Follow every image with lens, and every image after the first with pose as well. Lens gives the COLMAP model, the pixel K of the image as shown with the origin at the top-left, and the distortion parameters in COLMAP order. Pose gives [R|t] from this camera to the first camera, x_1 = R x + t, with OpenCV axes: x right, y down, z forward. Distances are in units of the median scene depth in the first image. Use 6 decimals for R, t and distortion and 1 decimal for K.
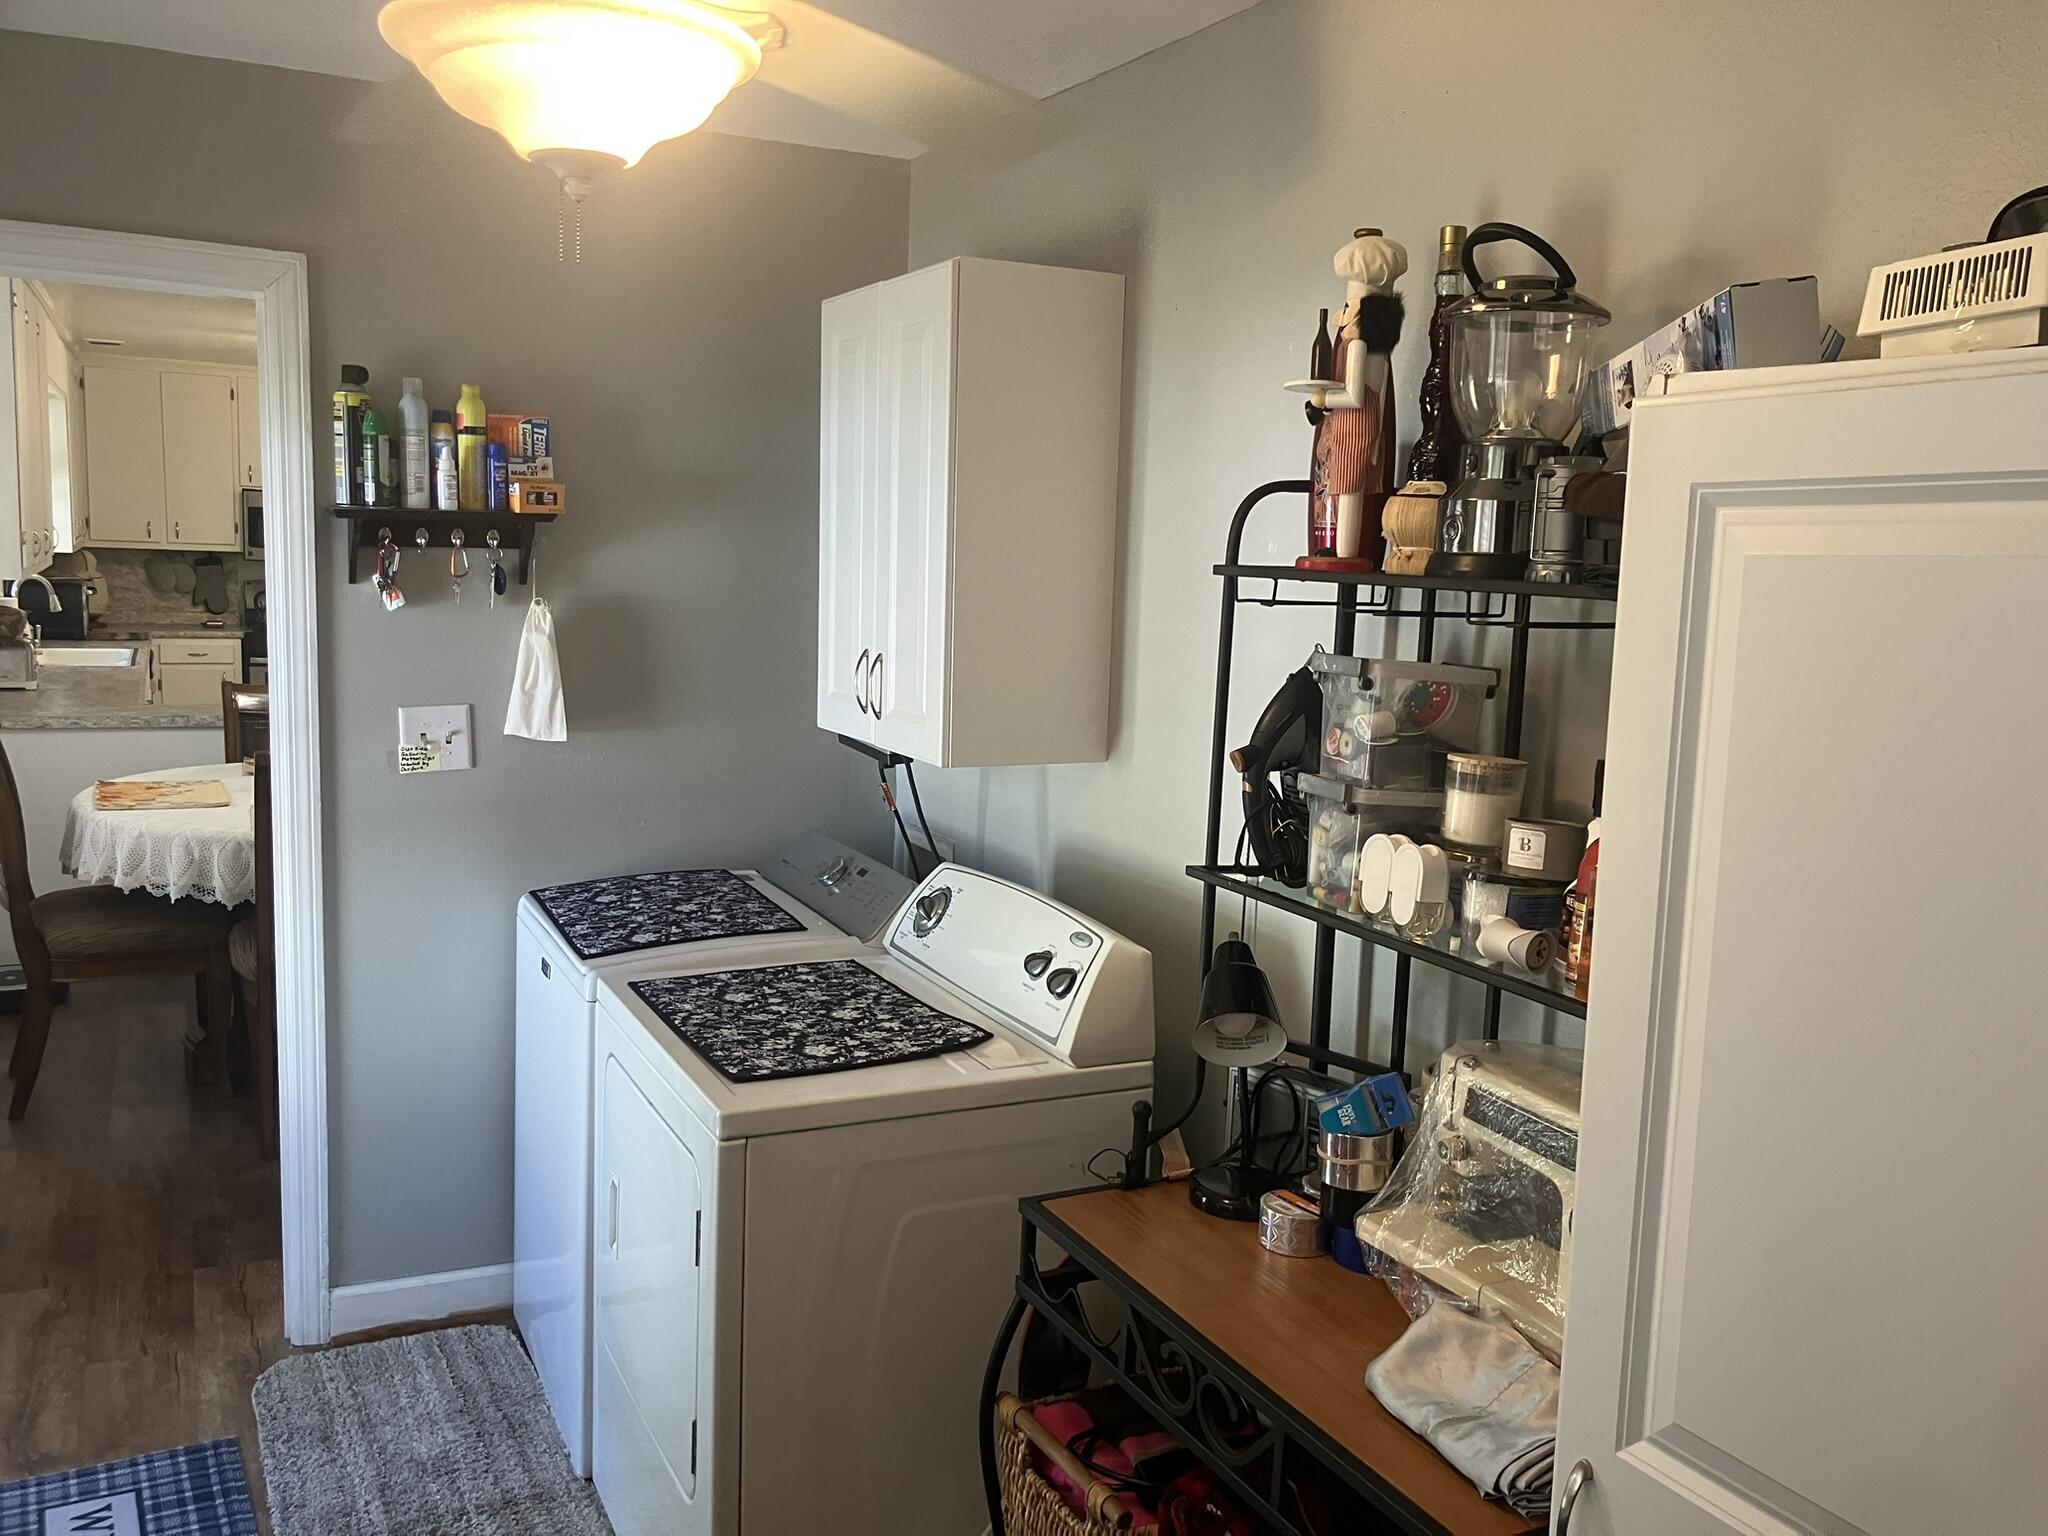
lens RADIAL K [[1705.9, 0, 1024.0], [0, 1705.9, 768.0], [0, 0, 1]] dist [0.051074, -0.000820]
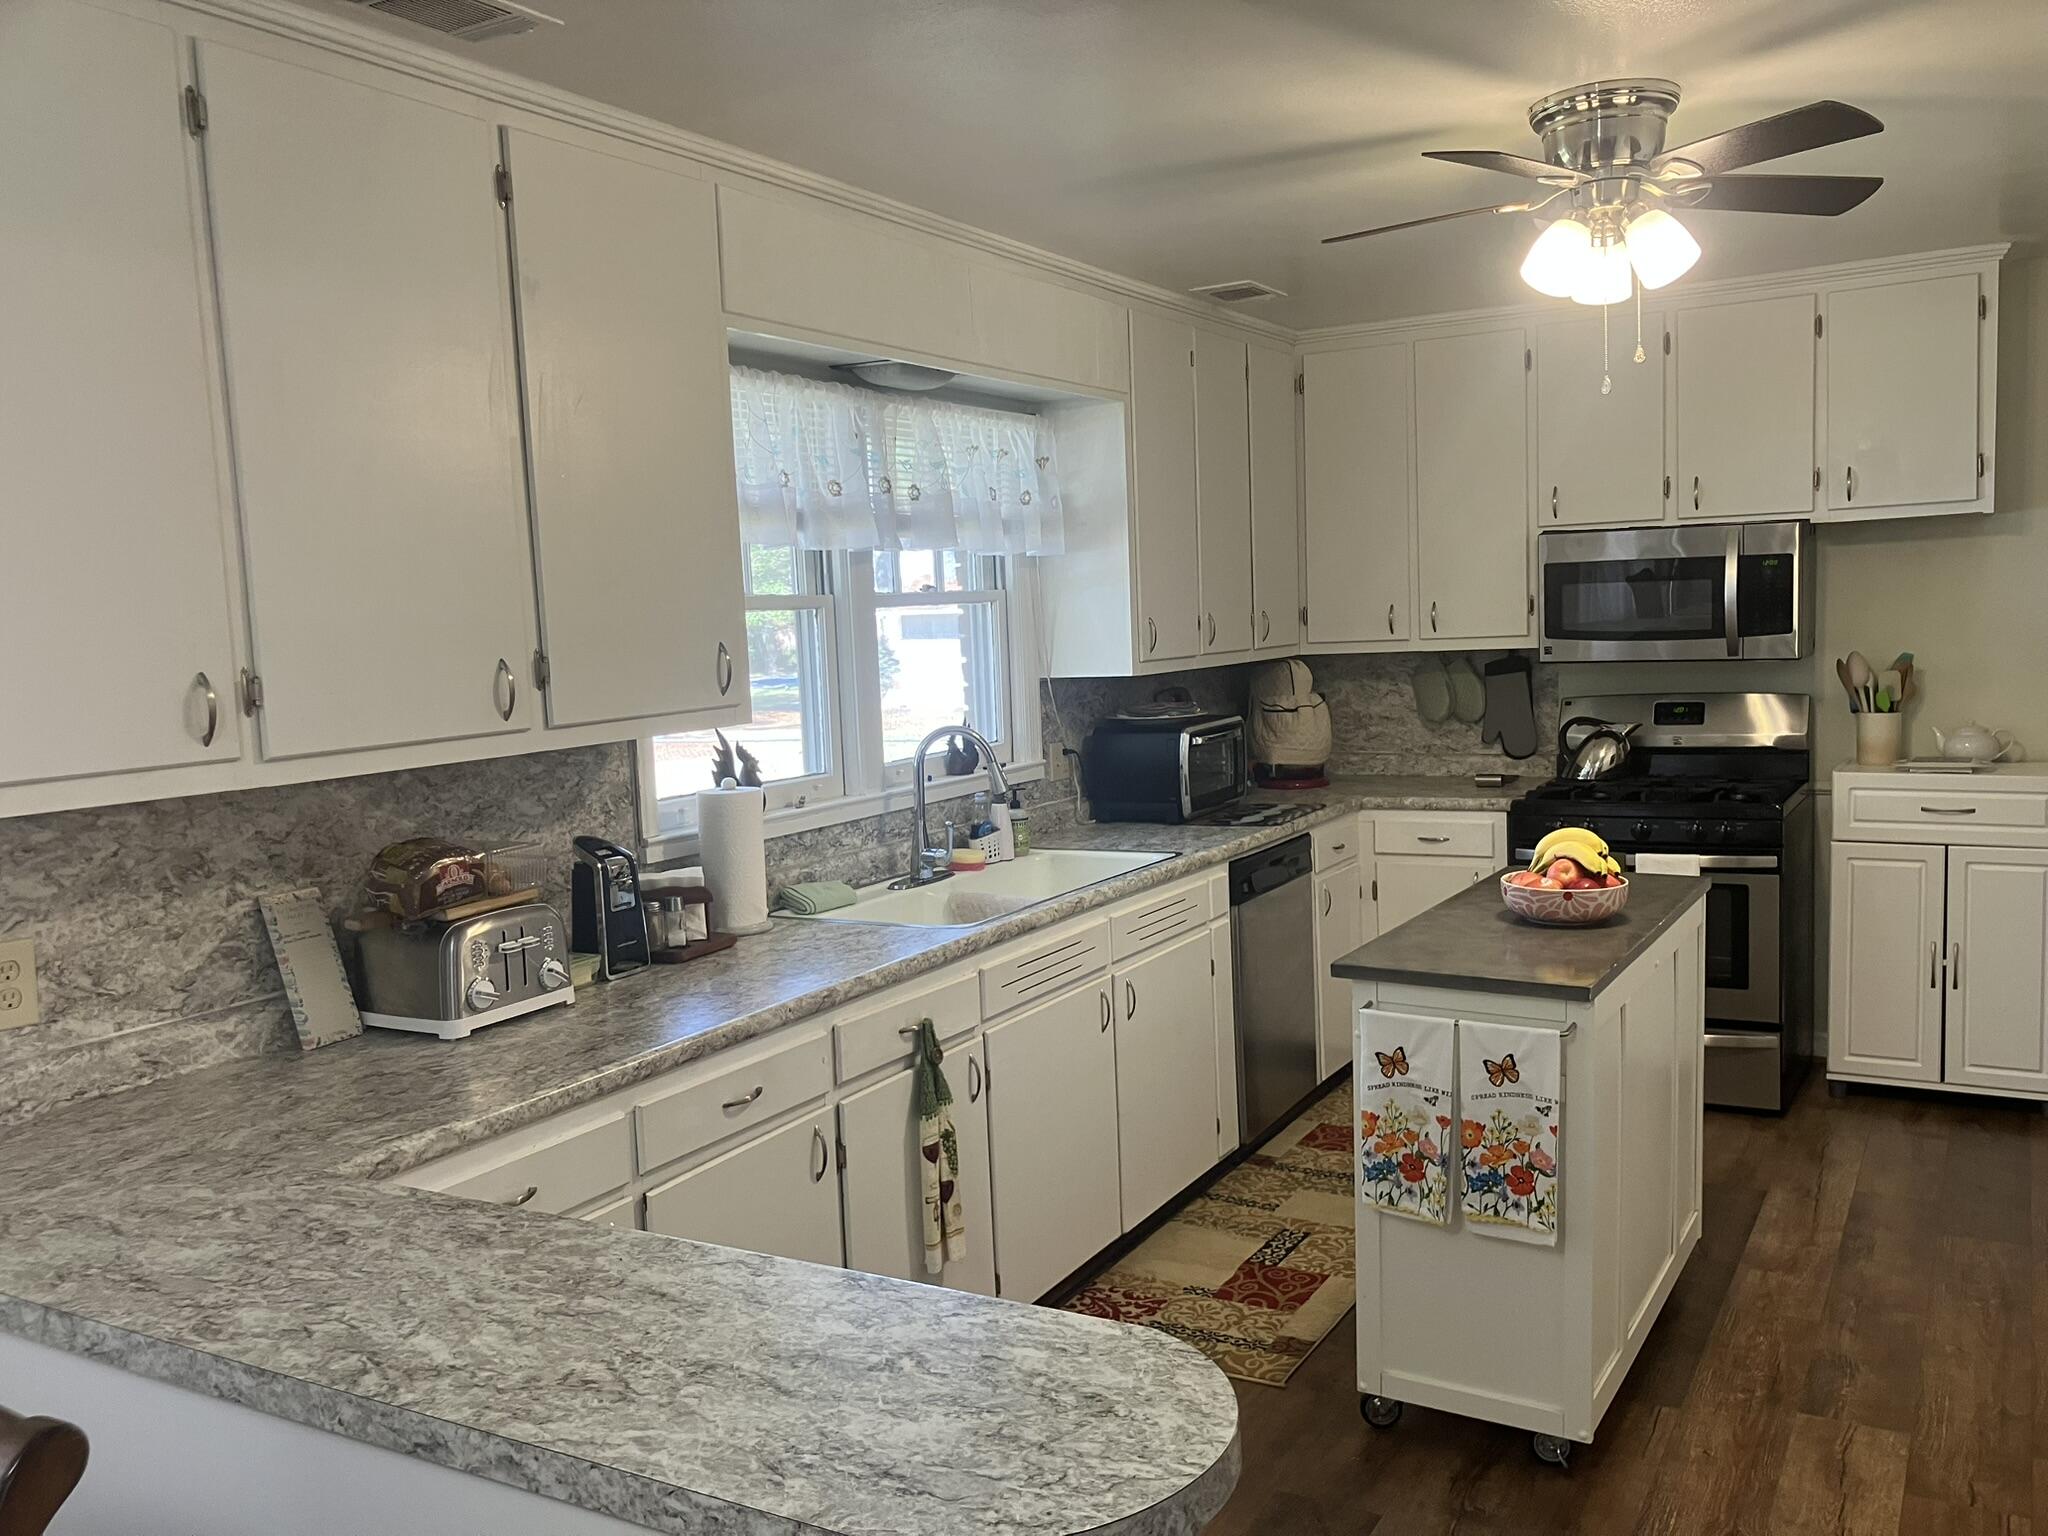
lens RADIAL K [[1705.9, 0, 1024.0], [0, 1705.9, 768.0], [0, 0, 1]] dist [0.051074, -0.000820]
pose [[0.549012, 0.016488, -0.835652, -0.087540], [-0.045712, 0.998901, -0.010323, -0.074173], [0.834563, 0.043867, 0.549163, 0.565285]]
